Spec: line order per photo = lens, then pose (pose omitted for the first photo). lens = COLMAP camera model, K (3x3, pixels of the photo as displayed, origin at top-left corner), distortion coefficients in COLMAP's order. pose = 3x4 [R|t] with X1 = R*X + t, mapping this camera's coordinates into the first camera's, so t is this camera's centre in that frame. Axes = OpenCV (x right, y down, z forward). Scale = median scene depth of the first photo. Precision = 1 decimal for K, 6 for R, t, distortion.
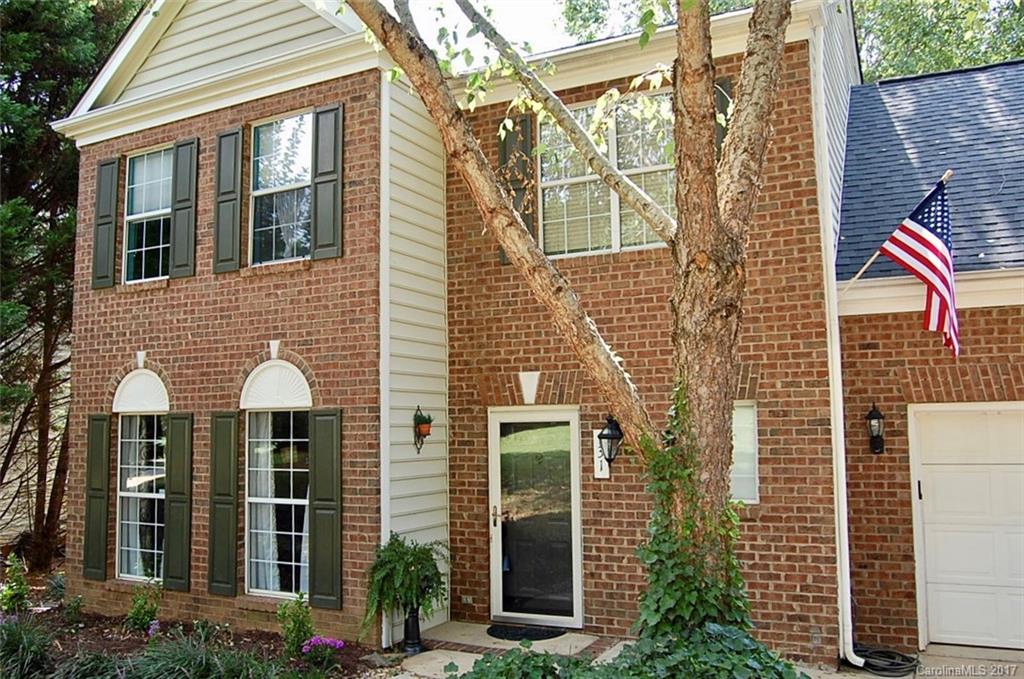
lens RADIAL K [[862.7, 0, 492.4], [0, 862.7, 343.9], [0, 0, 1]] dist [-0.087554, 0.006246]
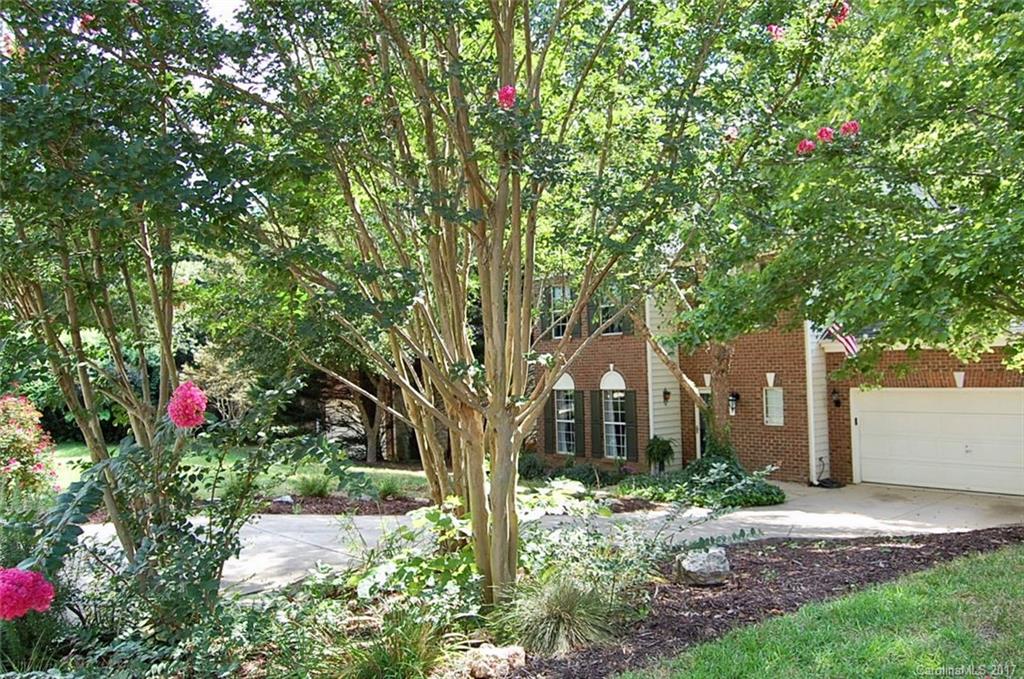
lens RADIAL K [[862.7, 0, 492.4], [0, 862.7, 343.9], [0, 0, 1]] dist [-0.087554, 0.006246]
pose [[0.907234, -0.026928, -0.419763, 0.570934], [0.061523, 0.995711, 0.069094, -0.290667], [0.416103, -0.088509, 0.905000, -1.675374]]
